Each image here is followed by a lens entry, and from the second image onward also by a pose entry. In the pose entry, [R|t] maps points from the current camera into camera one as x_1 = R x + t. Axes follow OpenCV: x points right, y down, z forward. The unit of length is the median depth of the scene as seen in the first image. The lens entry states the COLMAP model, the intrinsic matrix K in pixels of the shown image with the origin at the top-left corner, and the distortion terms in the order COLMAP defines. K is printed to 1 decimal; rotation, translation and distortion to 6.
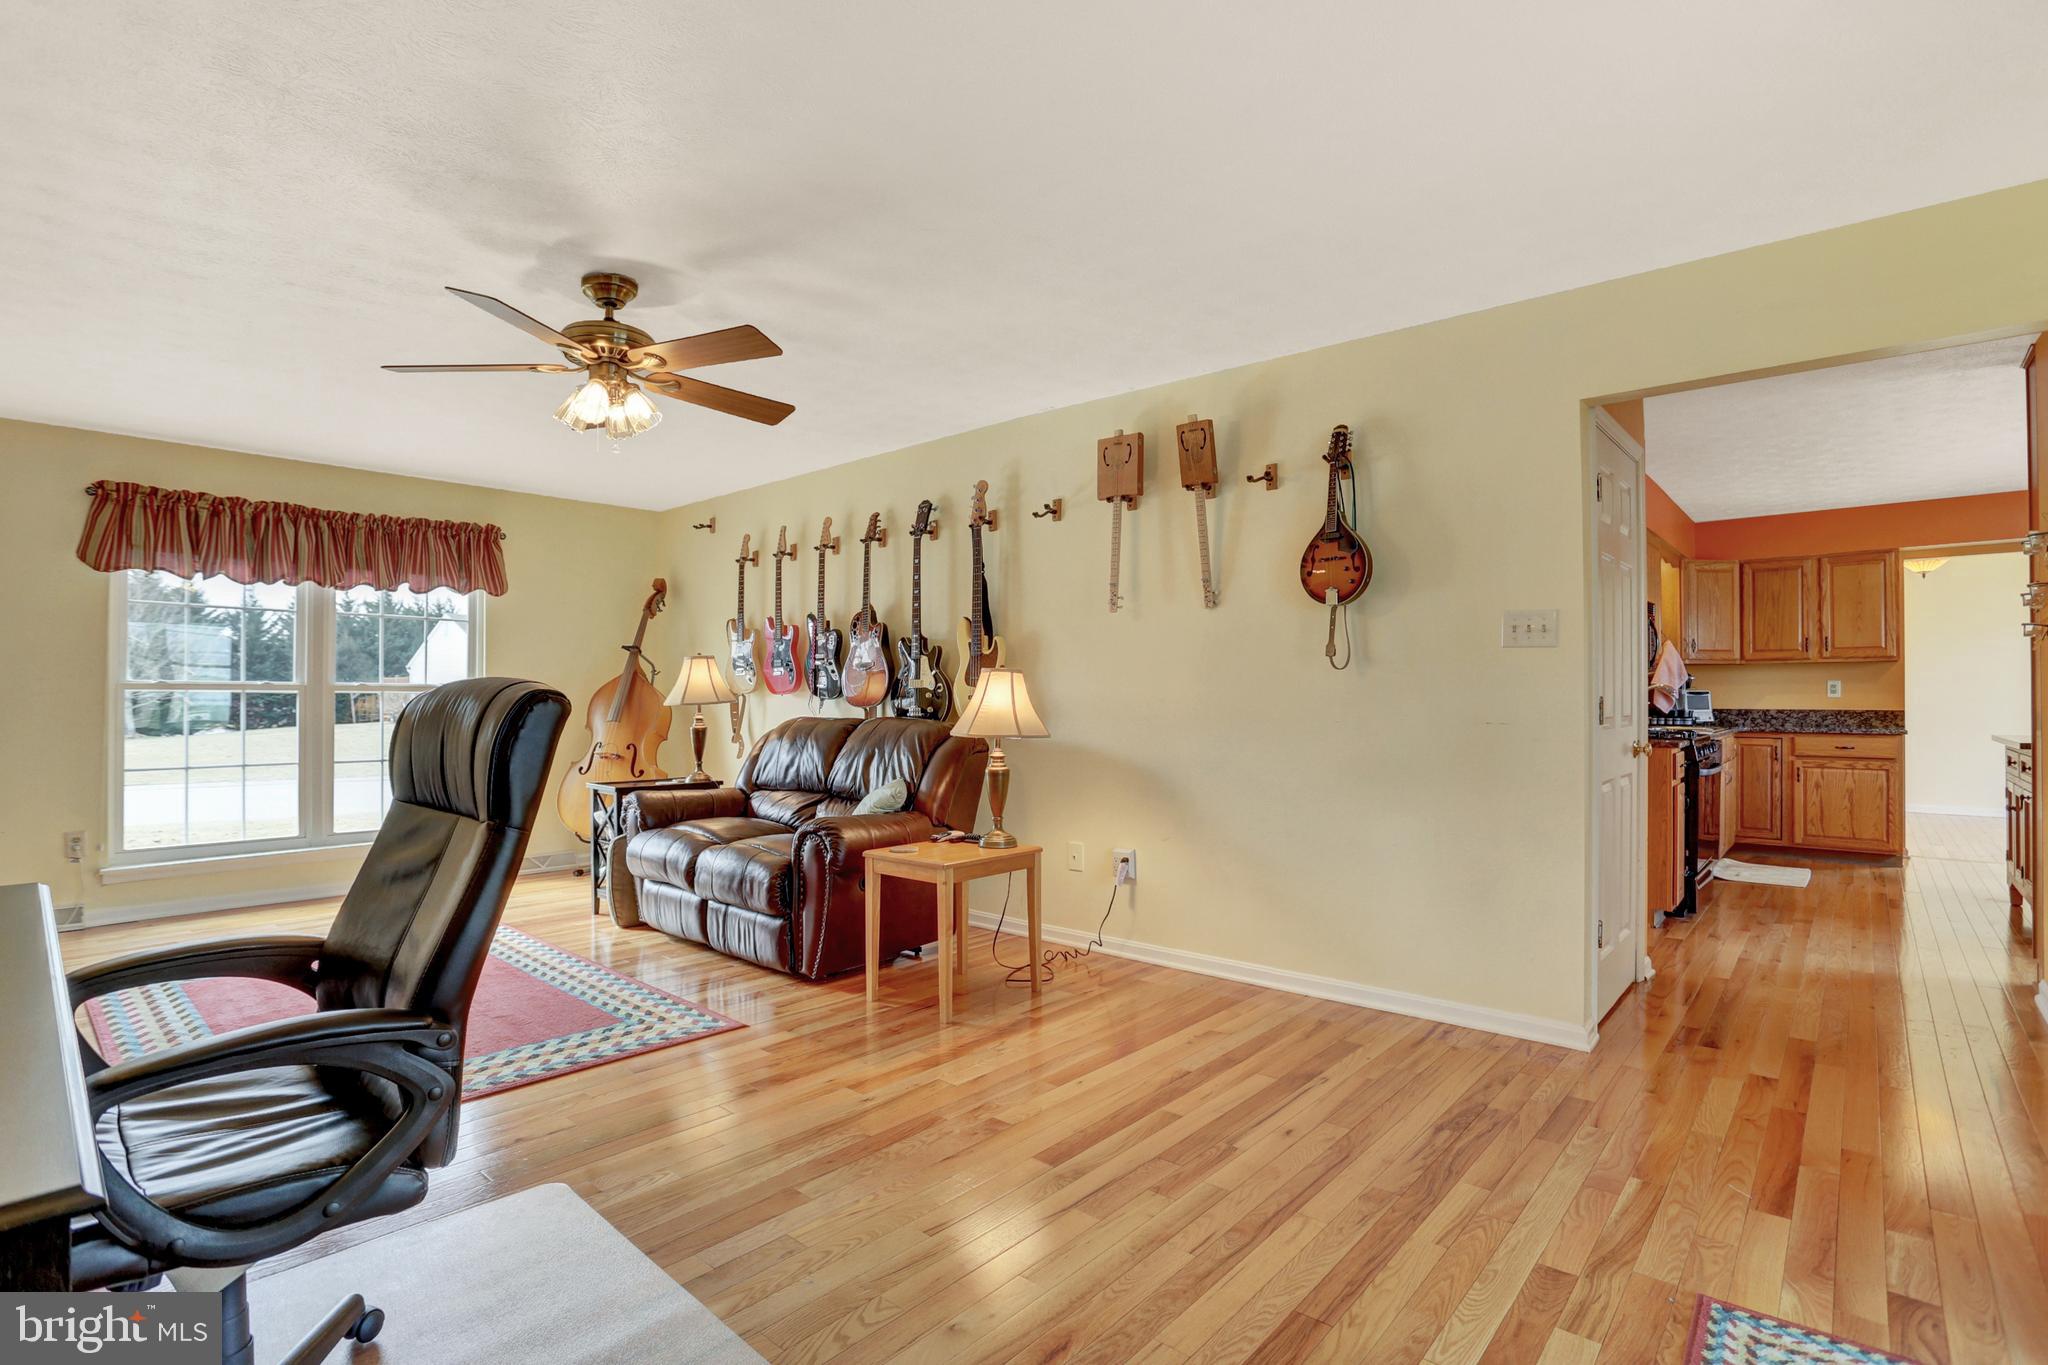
lens RADIAL K [[1019.4, 0, 998.4], [0, 1019.4, 685.7], [0, 0, 1]] dist [-0.056679, 0.019089]
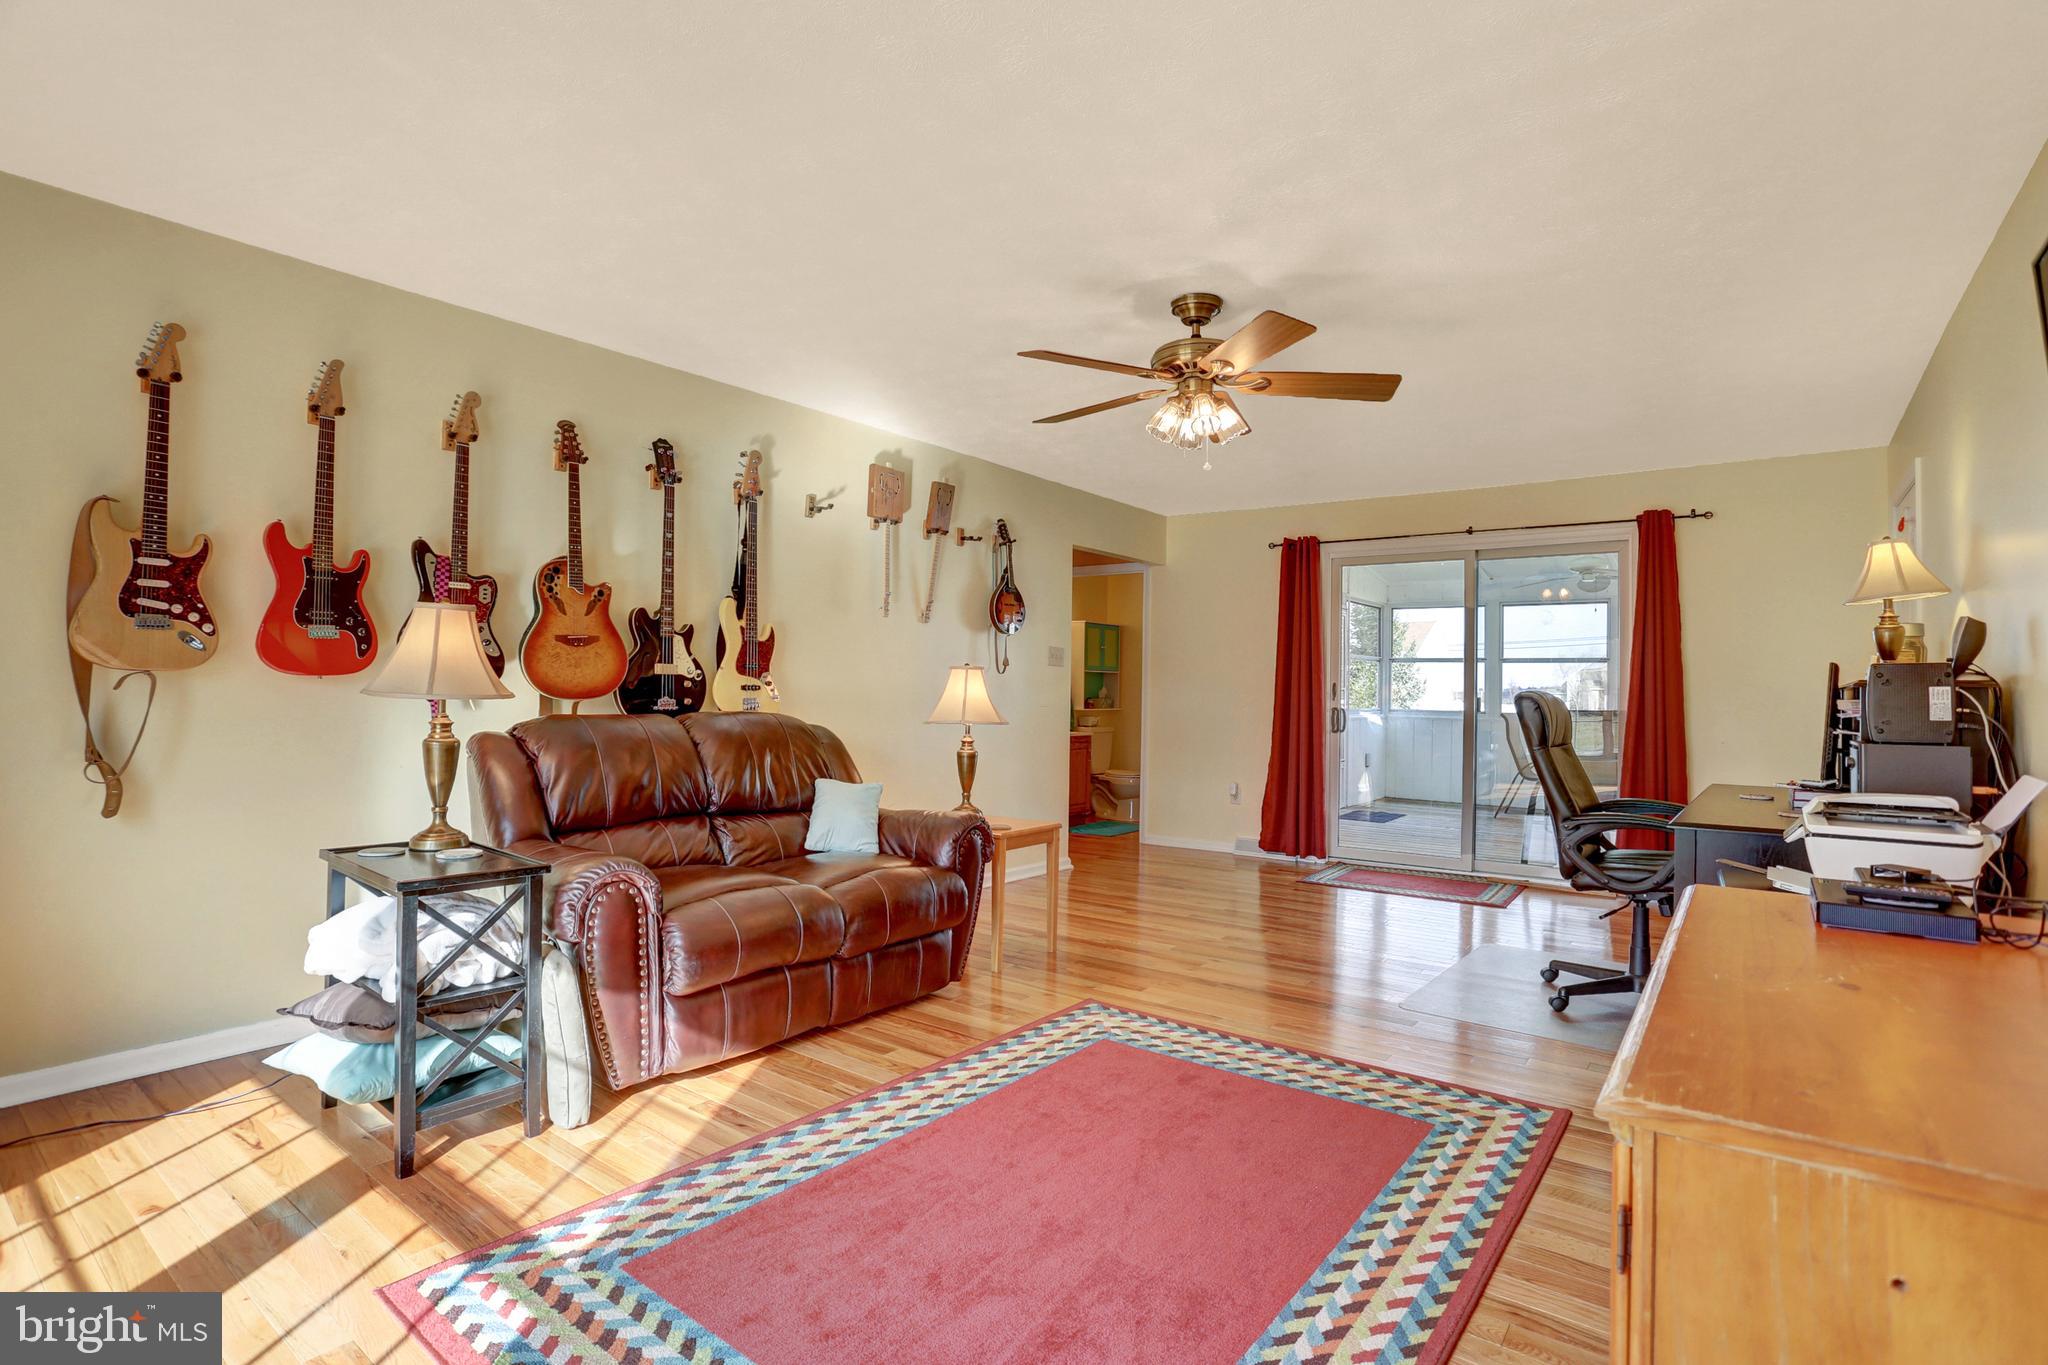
lens RADIAL K [[995.0, 0, 1027.1], [0, 995.0, 677.5], [0, 0, 1]] dist [-0.081497, 0.037607]
pose [[-0.092716, 0.004750, 0.995681, -1.139164], [-0.020243, 0.999773, -0.006655, 0.004800], [-0.995487, -0.020773, -0.092599, 1.037031]]
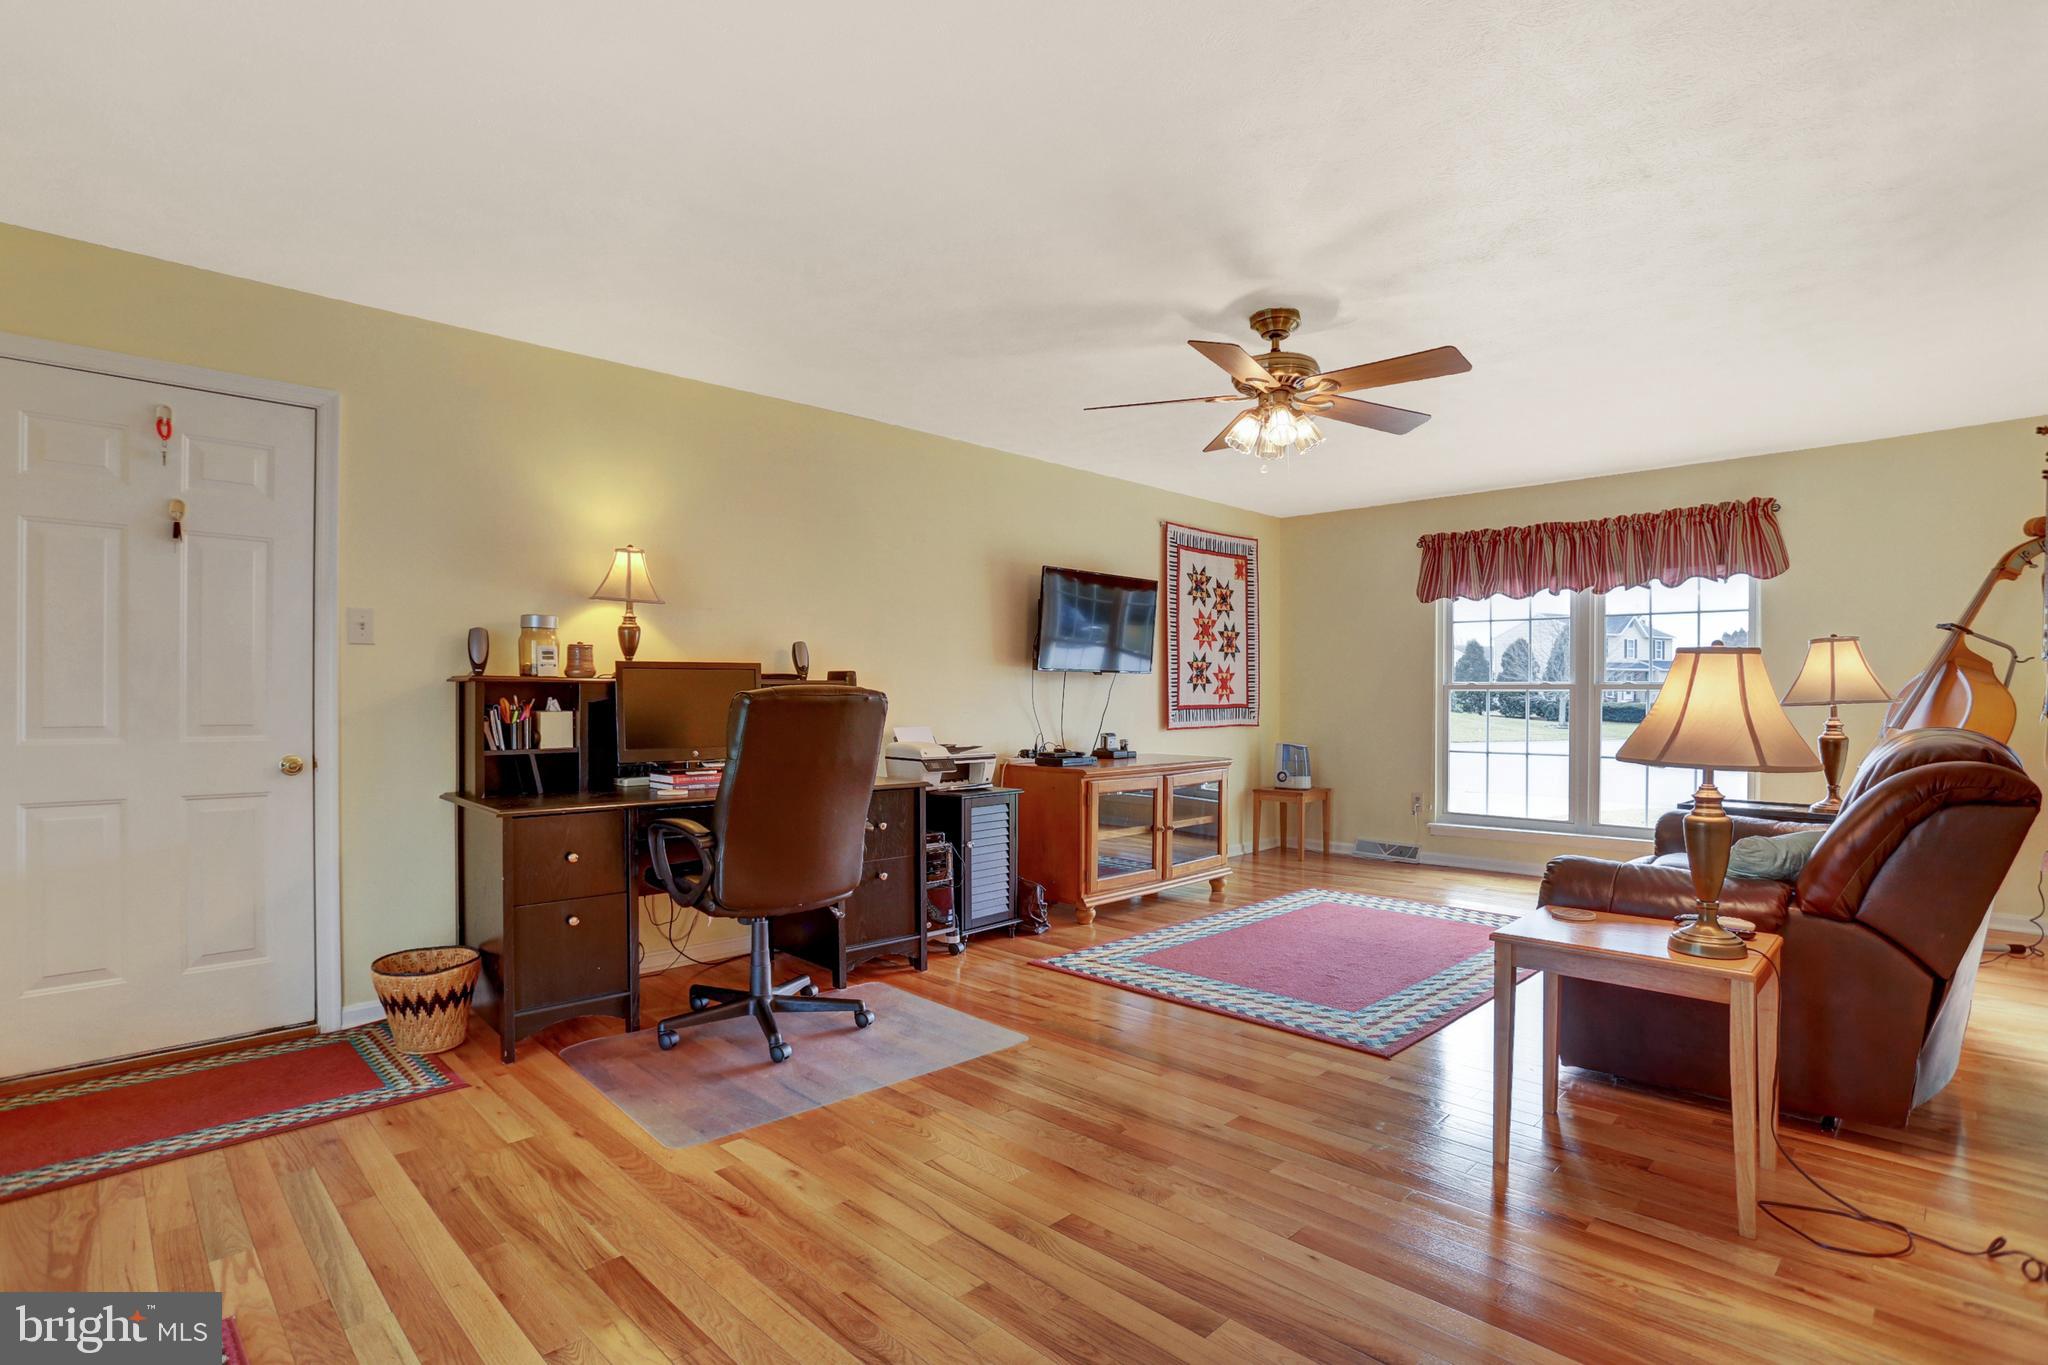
lens RADIAL K [[995.0, 0, 1027.1], [0, 995.0, 677.5], [0, 0, 1]] dist [-0.081497, 0.037607]
pose [[-0.050175, -0.017470, -0.998588, 0.571923], [0.009516, 0.999793, -0.017969, 0.008037], [0.998695, -0.010404, -0.049999, 0.643871]]
